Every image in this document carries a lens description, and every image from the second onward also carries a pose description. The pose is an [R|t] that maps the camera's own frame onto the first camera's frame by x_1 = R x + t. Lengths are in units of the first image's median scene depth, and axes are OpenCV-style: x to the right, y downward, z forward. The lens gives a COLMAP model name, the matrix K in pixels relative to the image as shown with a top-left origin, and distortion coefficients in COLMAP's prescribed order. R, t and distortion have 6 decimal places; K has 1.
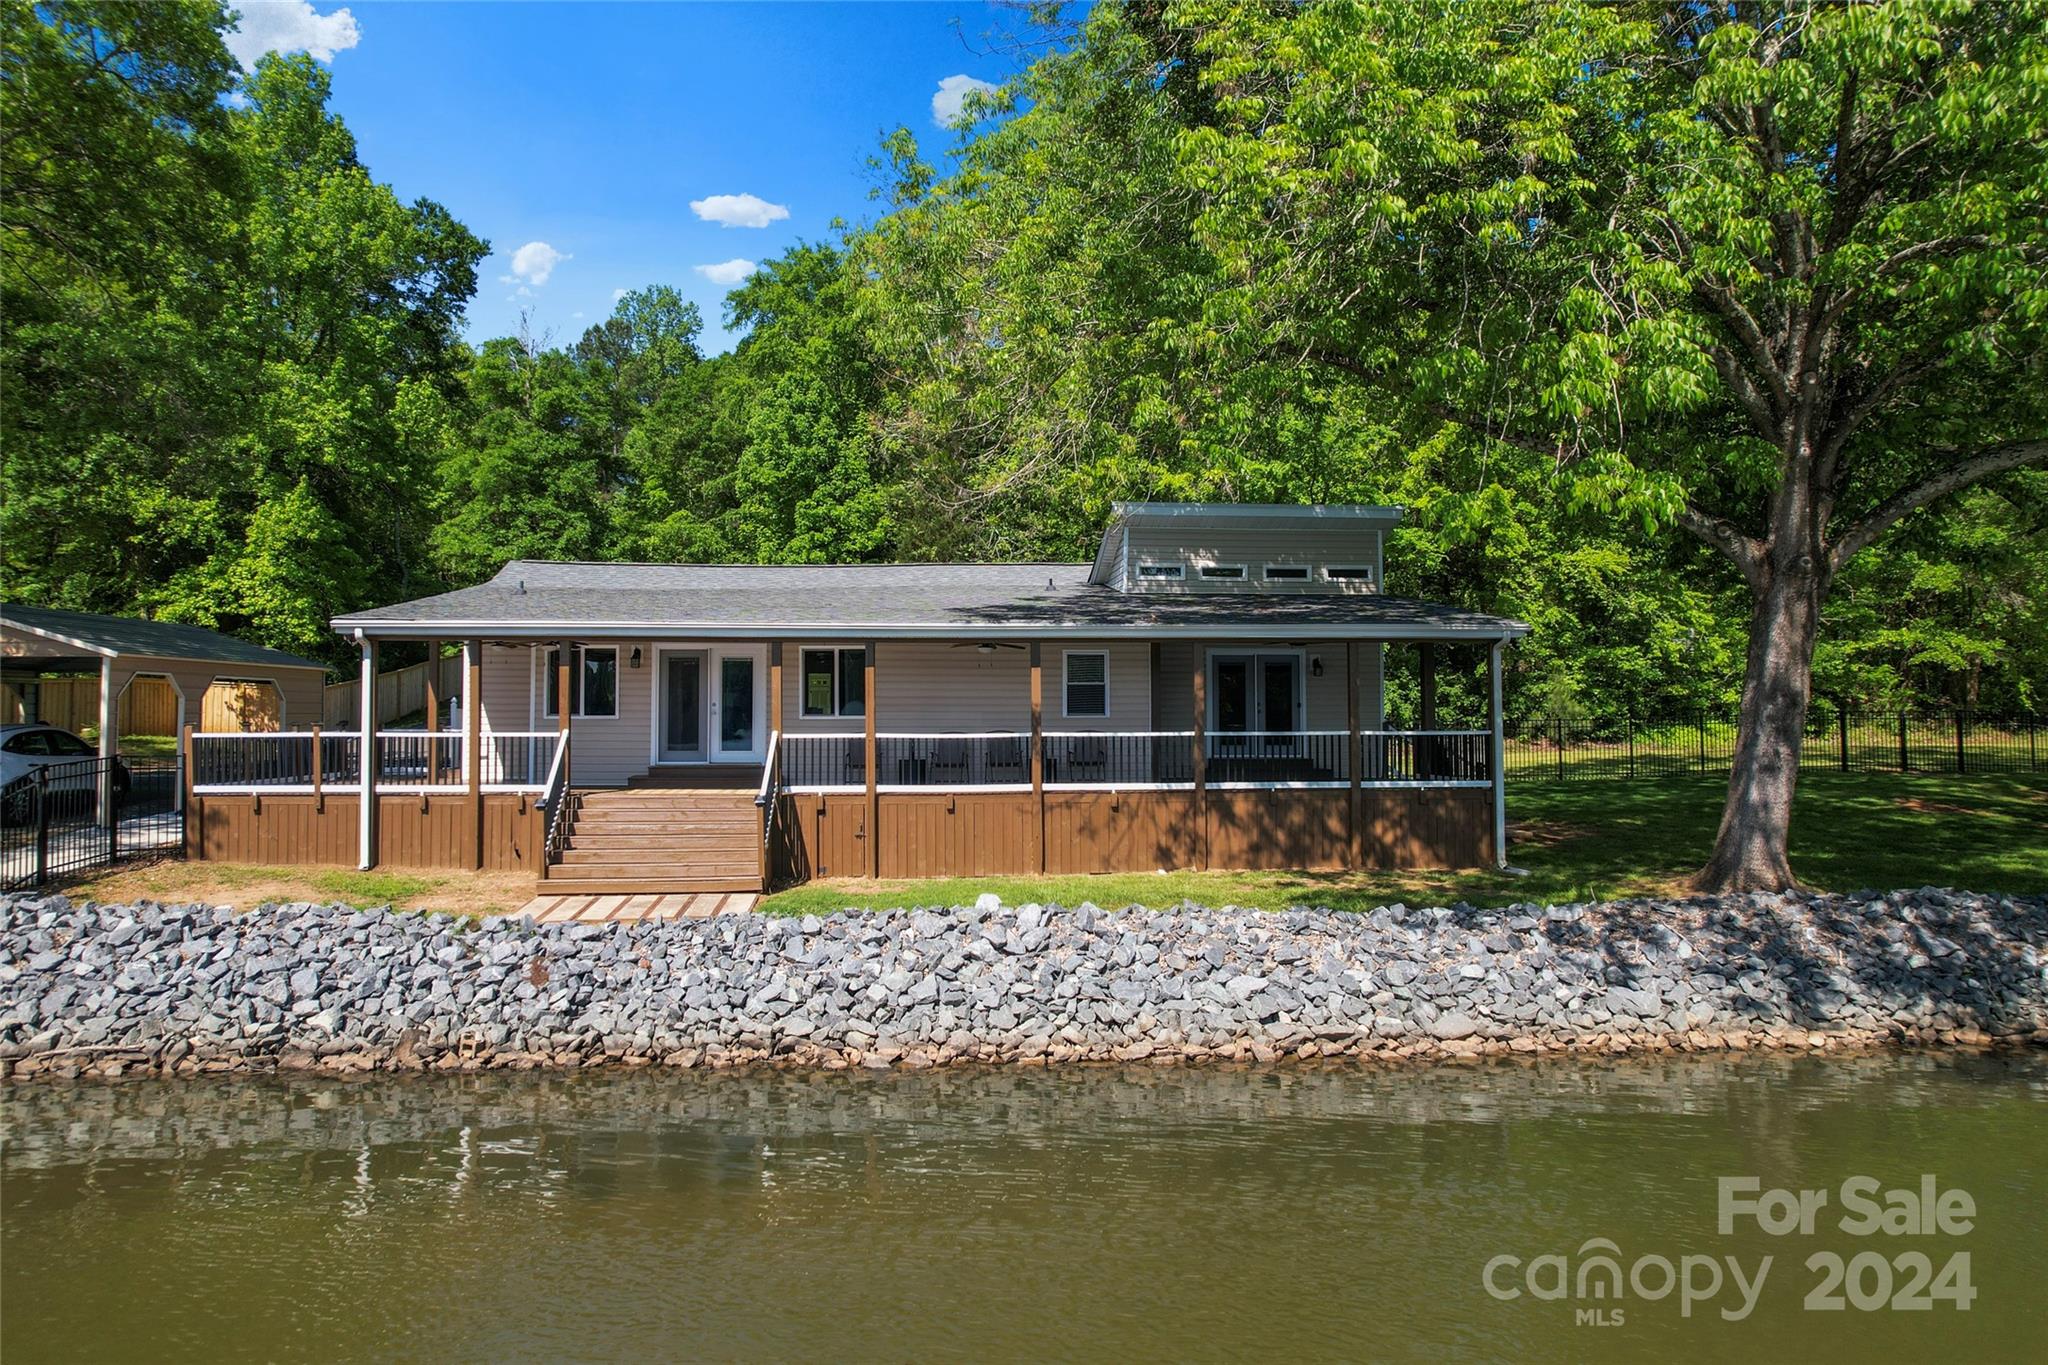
lens RADIAL K [[1355.6, 0, 1016.9], [0, 1355.6, 680.3], [0, 0, 1]] dist [-0.058514, 0.051200]
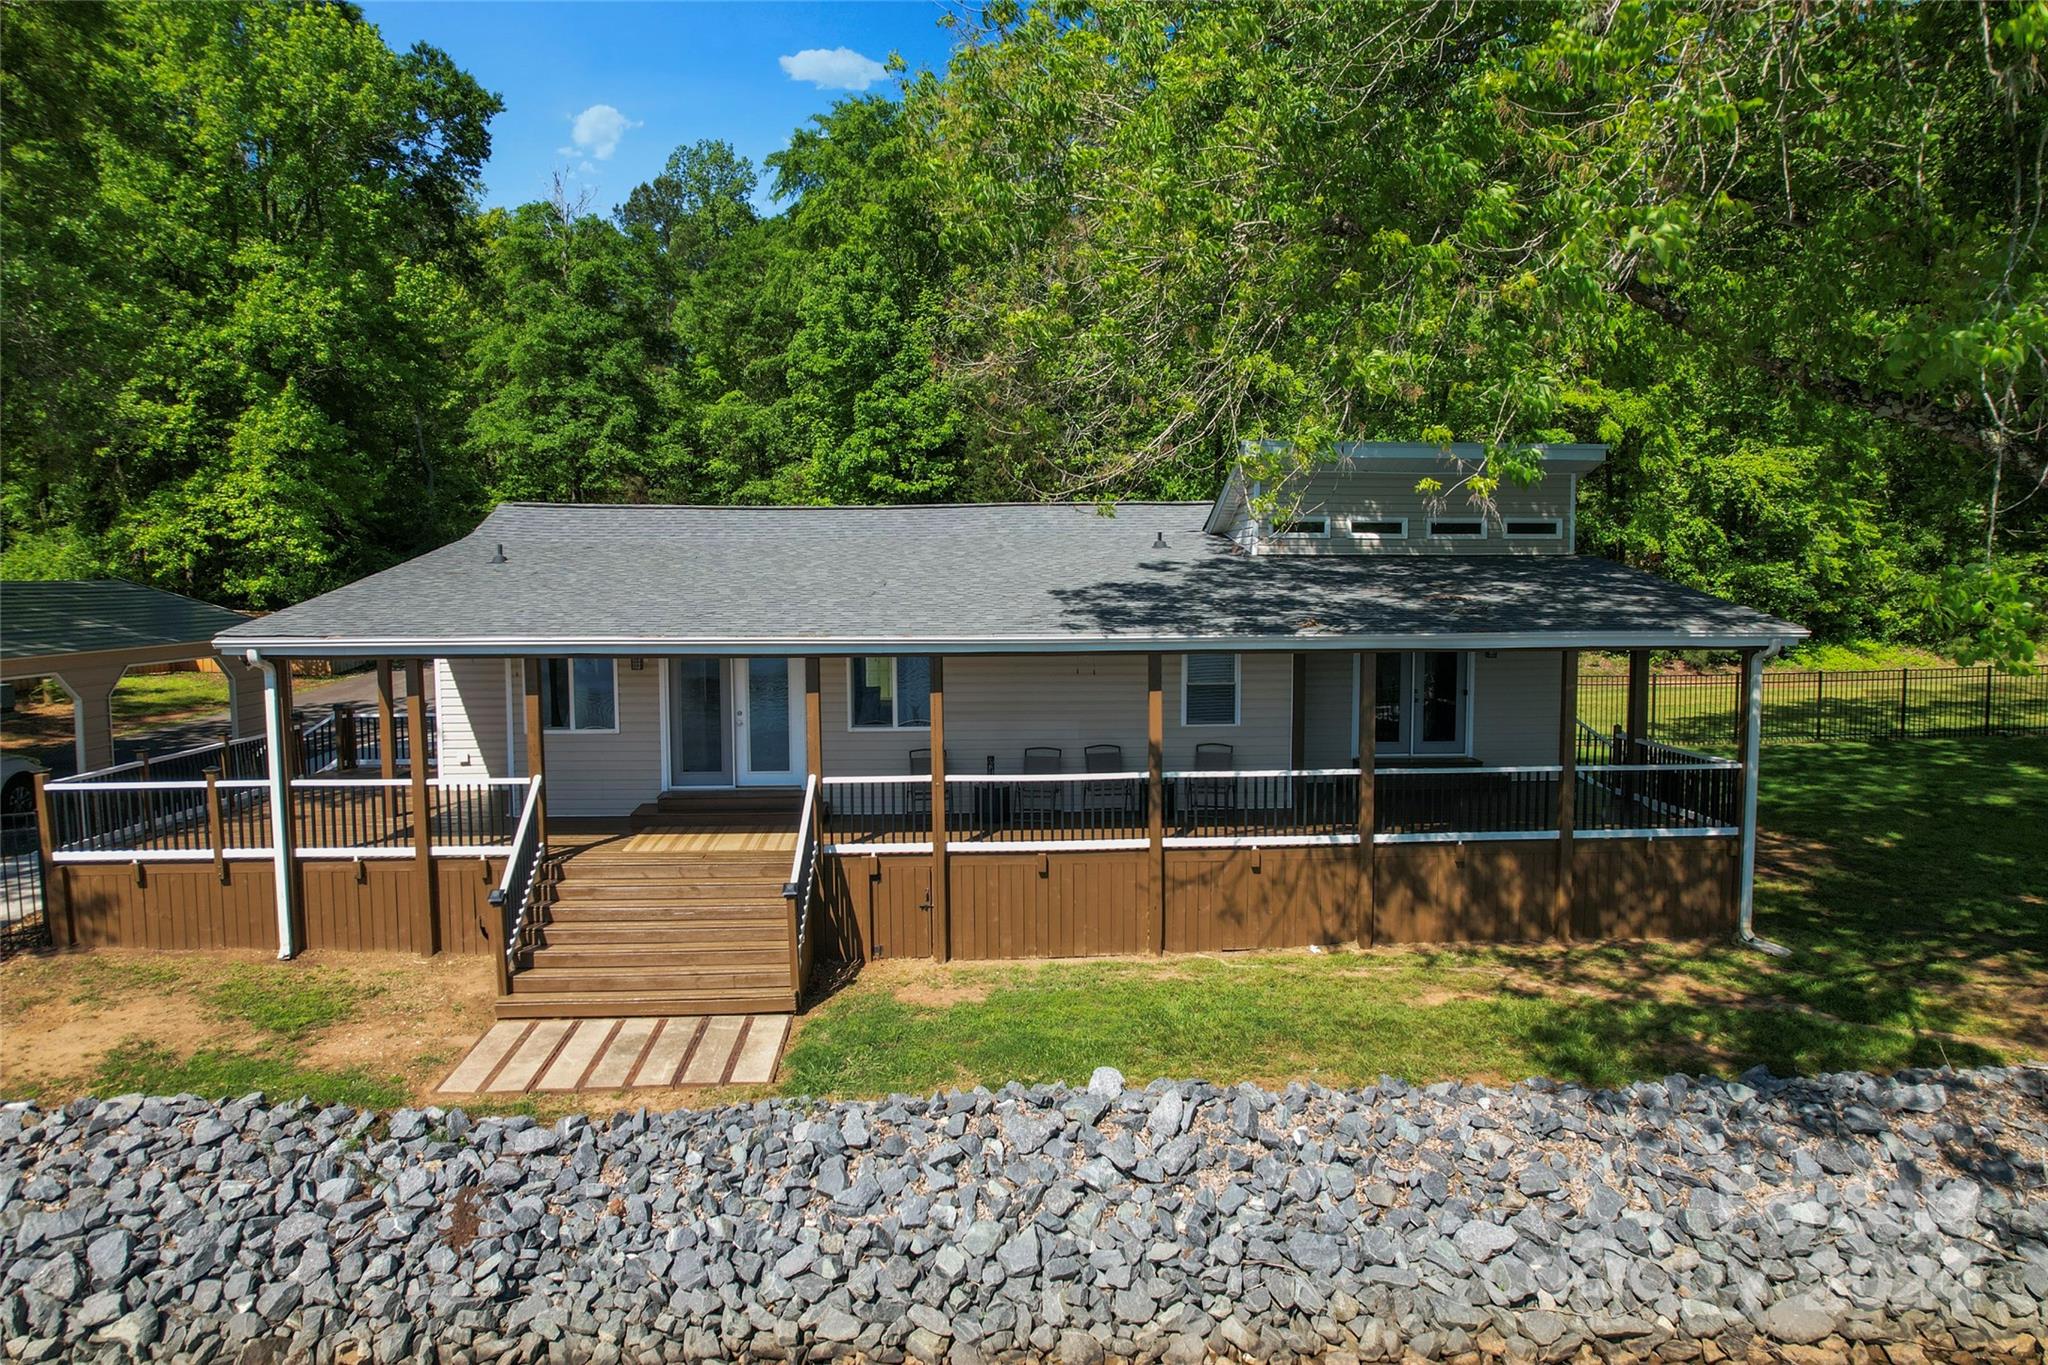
lens RADIAL K [[1288.8, 0, 1058.8], [0, 1288.8, 680.6], [0, 0, 1]] dist [-0.081024, 0.076740]
pose [[0.999873, 0.002497, -0.015741, -0.031948], [-0.000537, 0.992366, 0.123323, -0.113583], [0.015929, -0.123299, 0.992242, 0.320830]]
